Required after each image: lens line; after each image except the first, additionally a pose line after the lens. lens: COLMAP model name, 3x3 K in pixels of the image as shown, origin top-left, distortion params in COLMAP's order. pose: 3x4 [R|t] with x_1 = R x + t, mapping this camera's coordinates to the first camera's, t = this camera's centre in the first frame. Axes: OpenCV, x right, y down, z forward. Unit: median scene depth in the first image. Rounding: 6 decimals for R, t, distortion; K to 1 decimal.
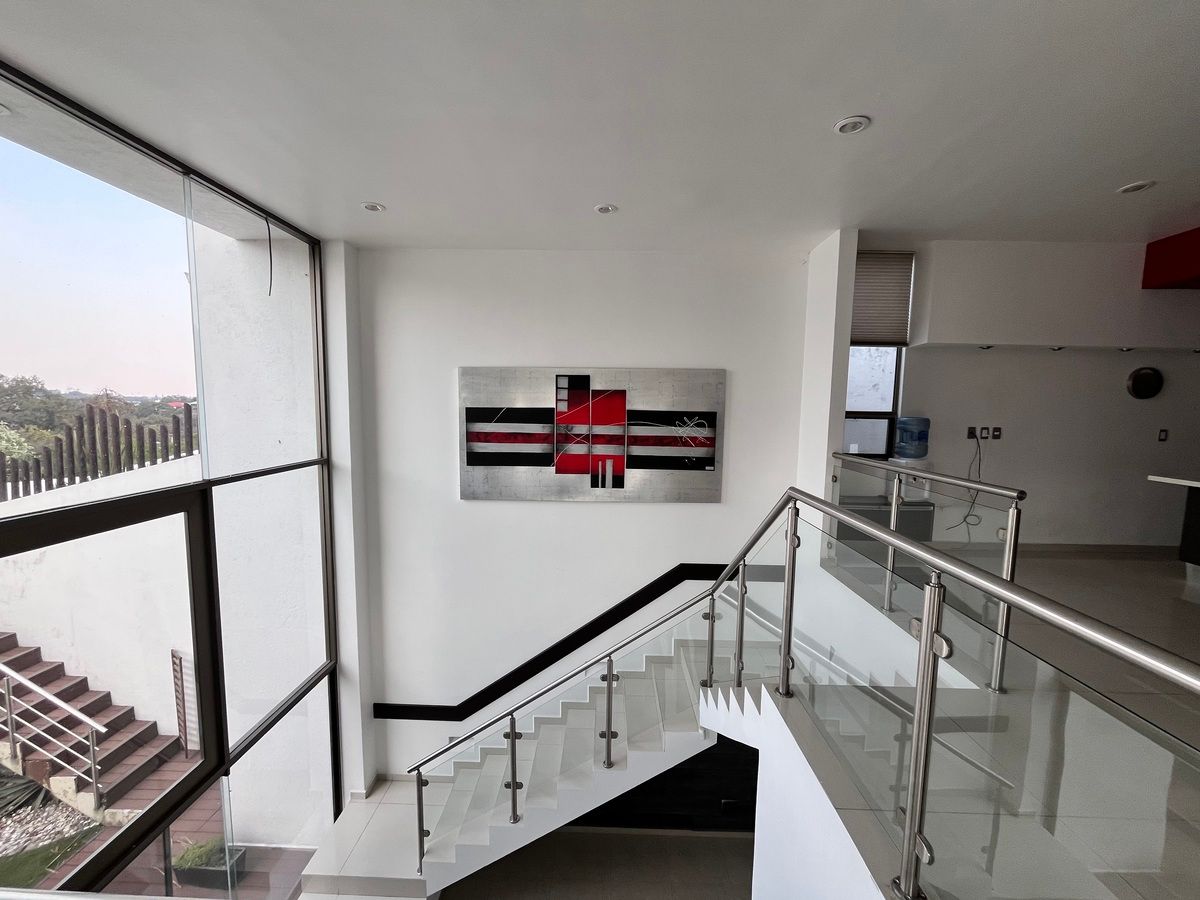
lens RADIAL K [[484.2, 0, 597.1], [0, 484.2, 453.7], [0, 0, 1]] dist [-0.003570, -0.000319]
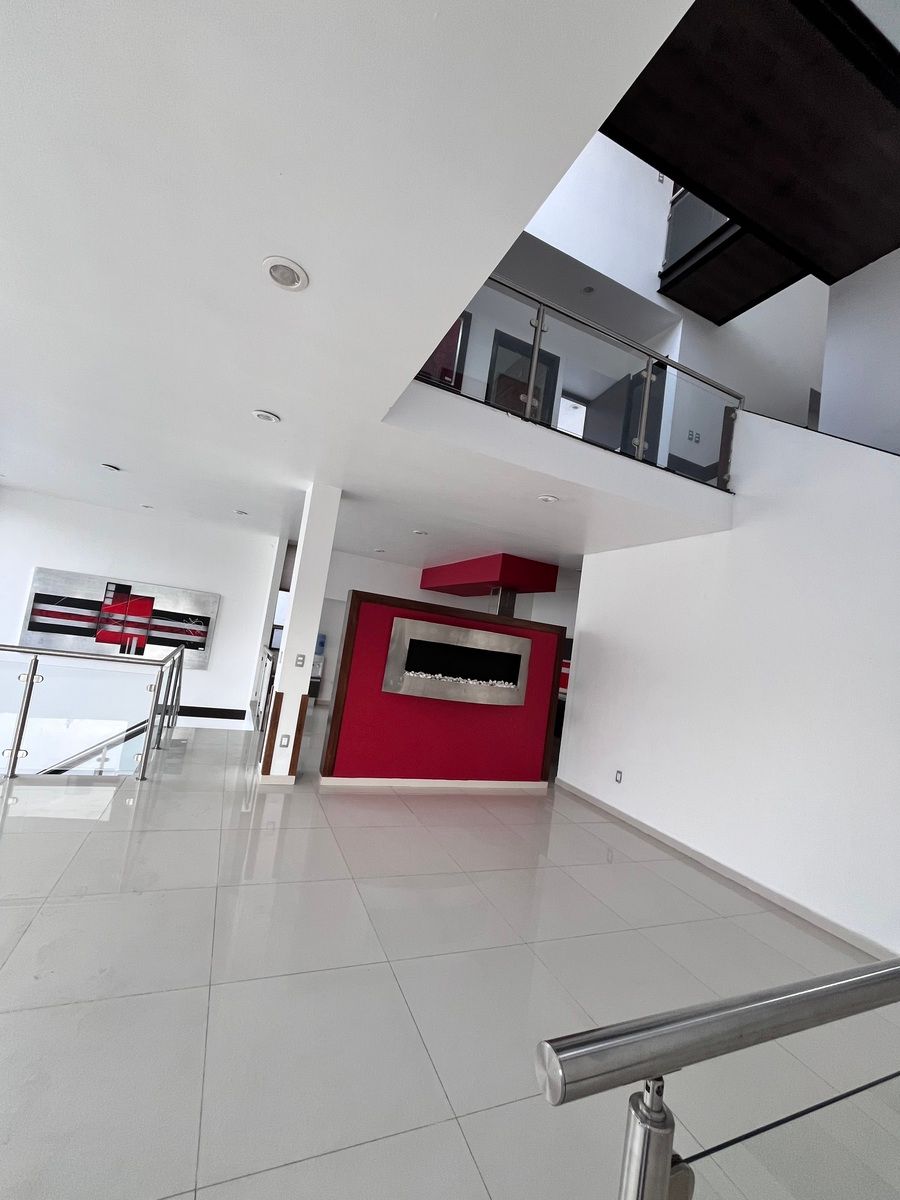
lens RADIAL K [[484.2, 0, 442.8], [0, 484.2, 599.6], [0, 0, 1]] dist [-0.003570, -0.000319]
pose [[0.896616, 0.150893, 0.416306, 0.261681], [-0.087786, 0.982060, -0.166887, 0.070150], [-0.434020, 0.113088, 0.893777, -0.959170]]
